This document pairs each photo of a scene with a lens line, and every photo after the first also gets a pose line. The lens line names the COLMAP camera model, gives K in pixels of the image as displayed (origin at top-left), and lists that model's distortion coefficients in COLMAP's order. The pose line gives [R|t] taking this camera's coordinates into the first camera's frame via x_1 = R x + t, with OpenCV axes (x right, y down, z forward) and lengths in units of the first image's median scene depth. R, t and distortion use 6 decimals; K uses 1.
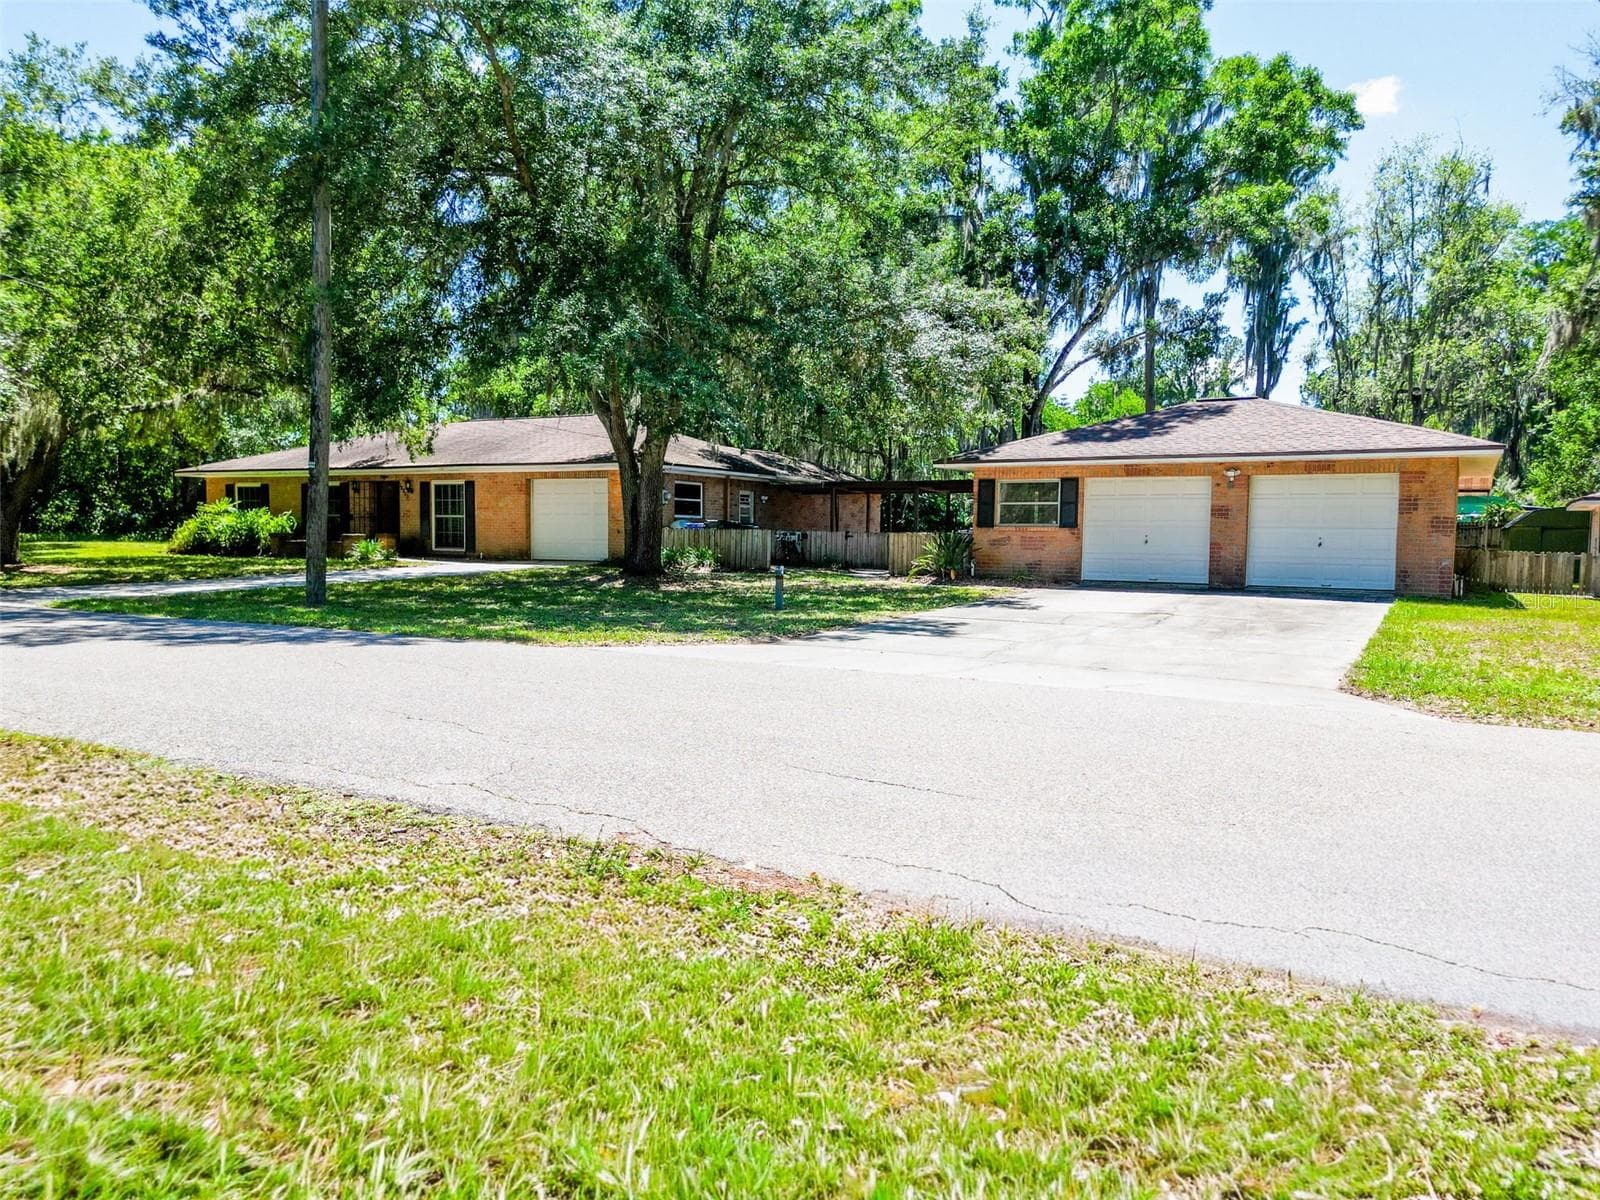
lens RADIAL K [[1135.3, 0, 810.6], [0, 1135.3, 602.8], [0, 0, 1]] dist [0.016207, -0.010138]
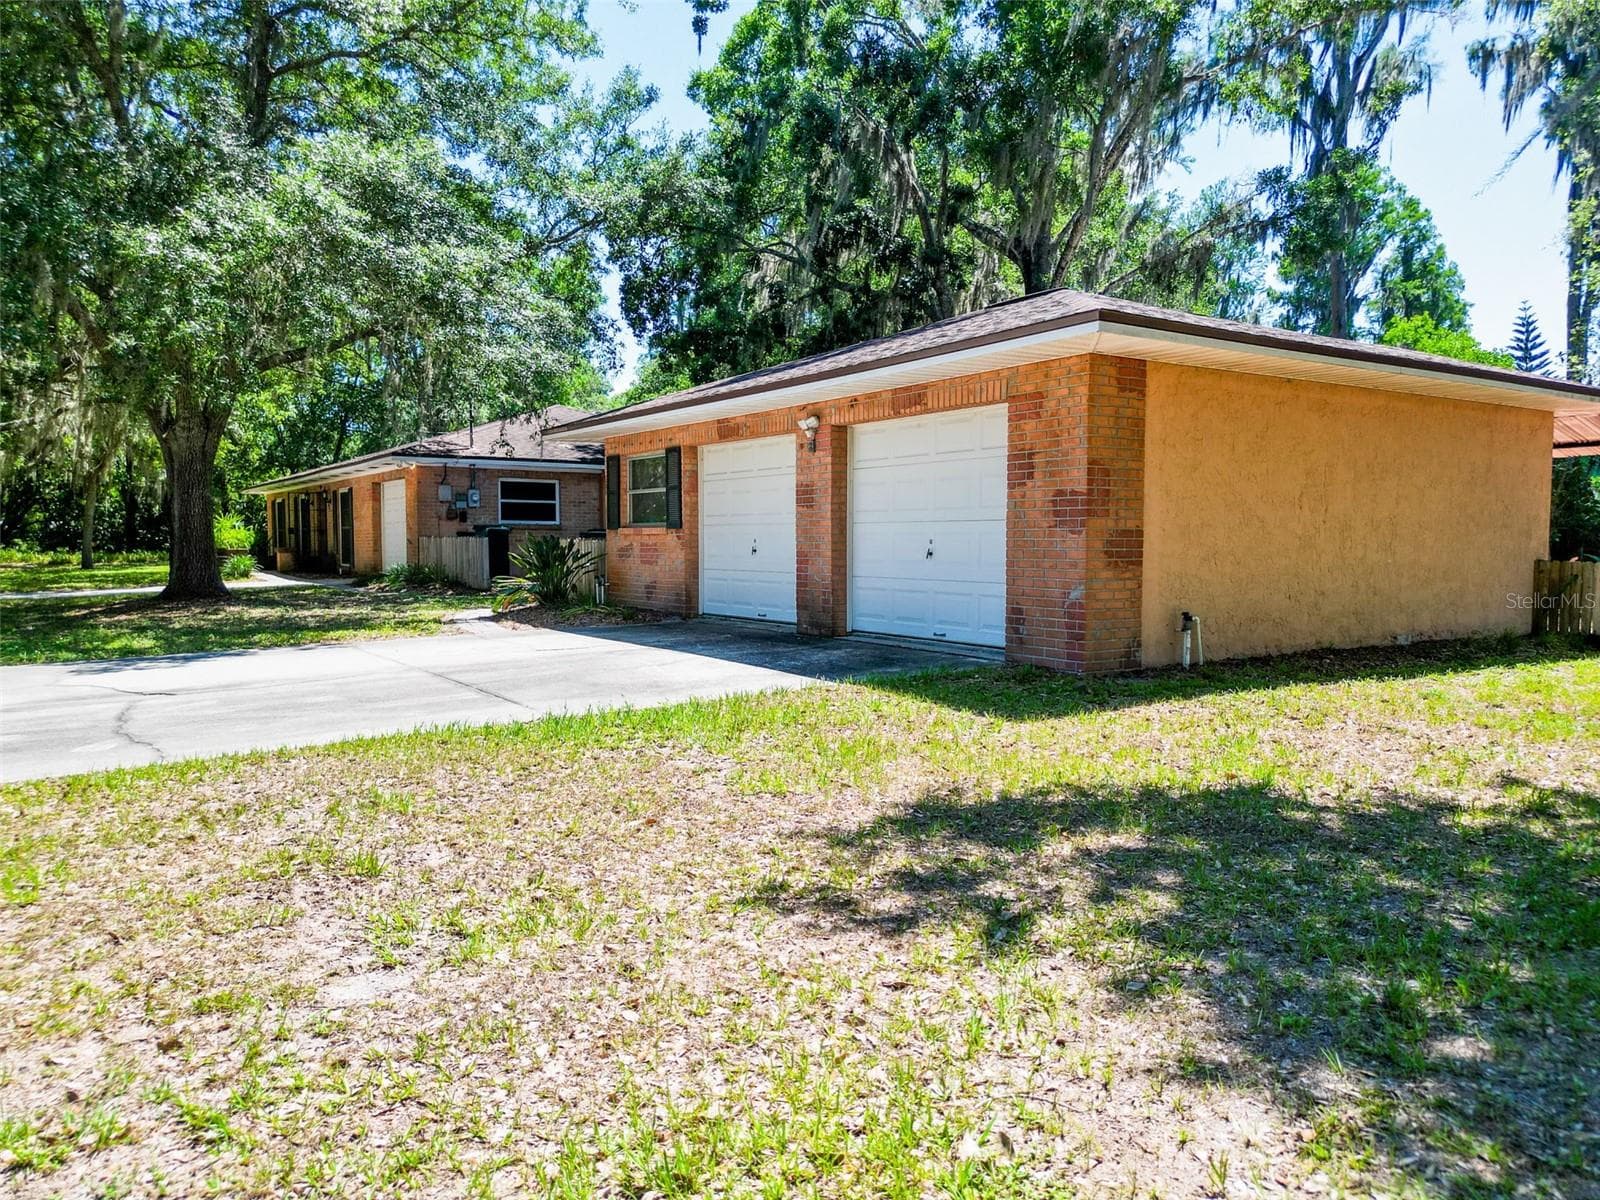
lens RADIAL K [[1135.3, 0, 795.9], [0, 1135.3, 602.5], [0, 0, 1]] dist [0.016207, -0.010138]
pose [[0.901126, 0.008811, -0.433467, 0.535652], [-0.011071, 0.999935, -0.002688, -0.024089], [0.433416, 0.007221, 0.901165, 0.455649]]
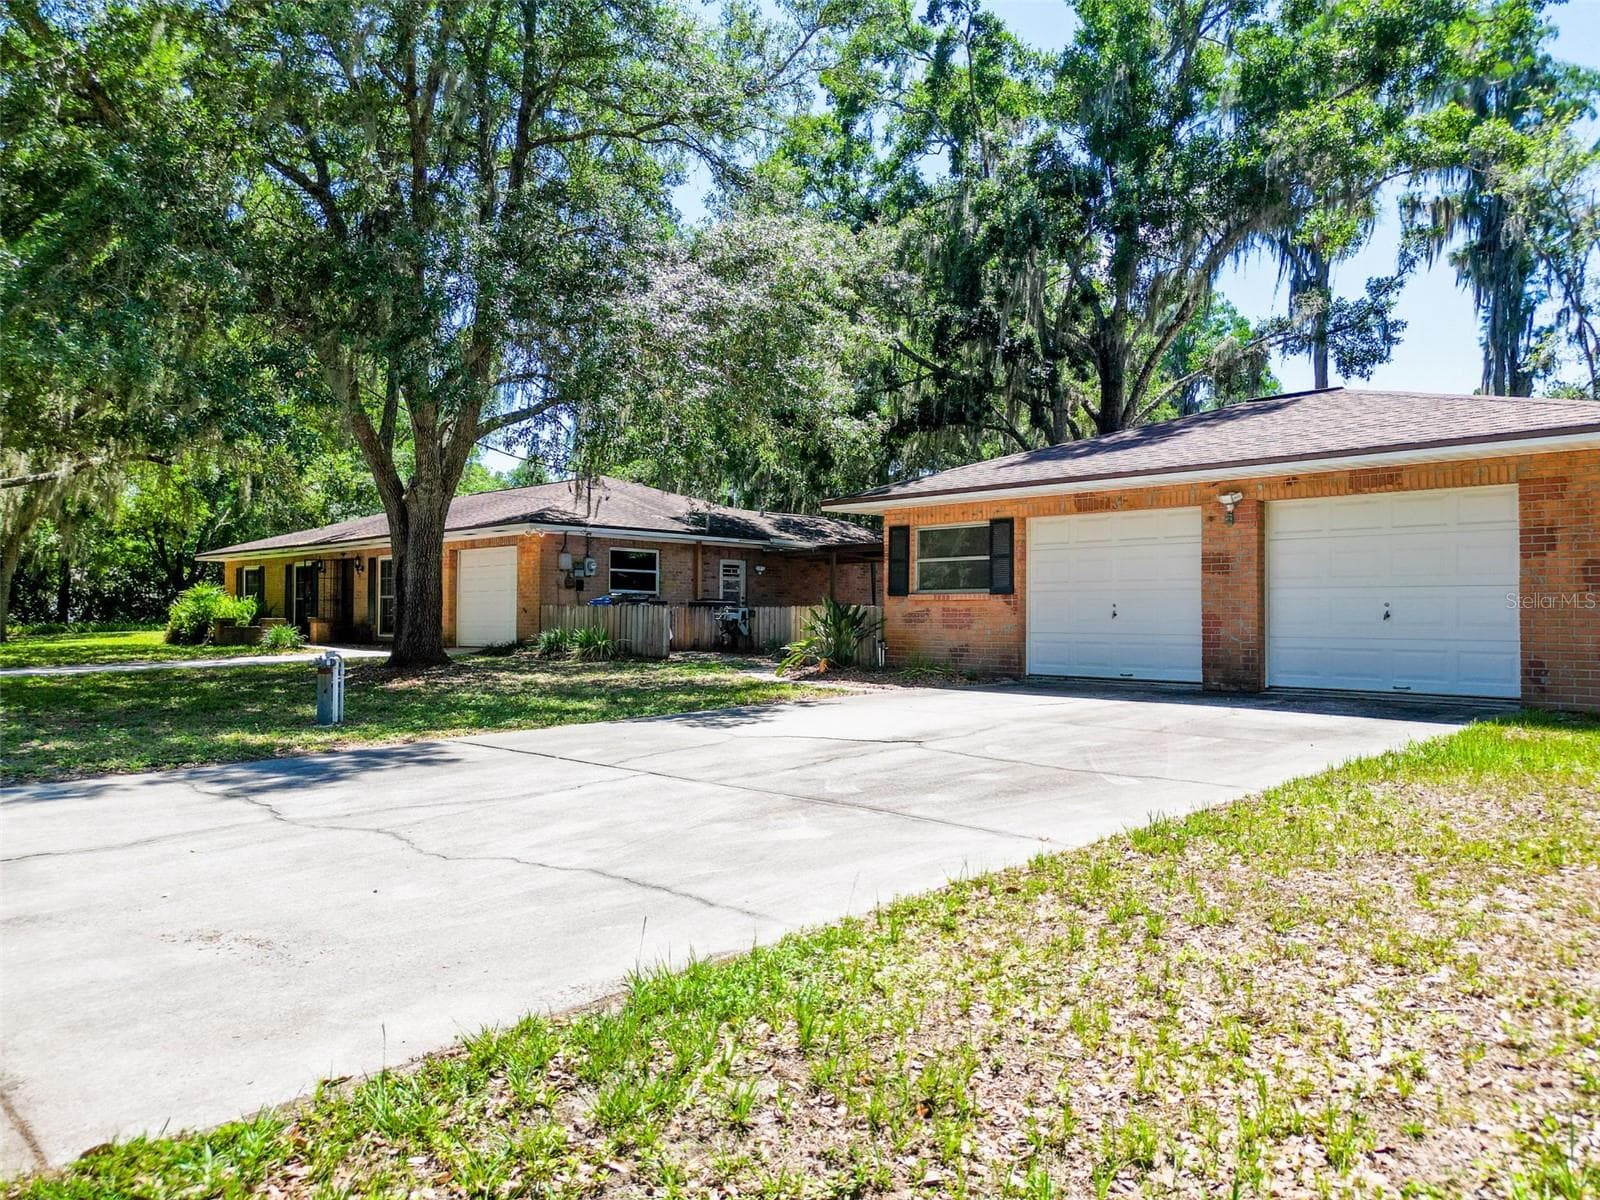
lens RADIAL K [[1135.3, 0, 798.1], [0, 1135.3, 597.8], [0, 0, 1]] dist [0.016207, -0.010138]
pose [[0.966828, -0.014246, -0.255030, 0.270235], [-0.006024, 0.996894, -0.078524, -0.012066], [0.255357, 0.077455, 0.963739, 0.329841]]
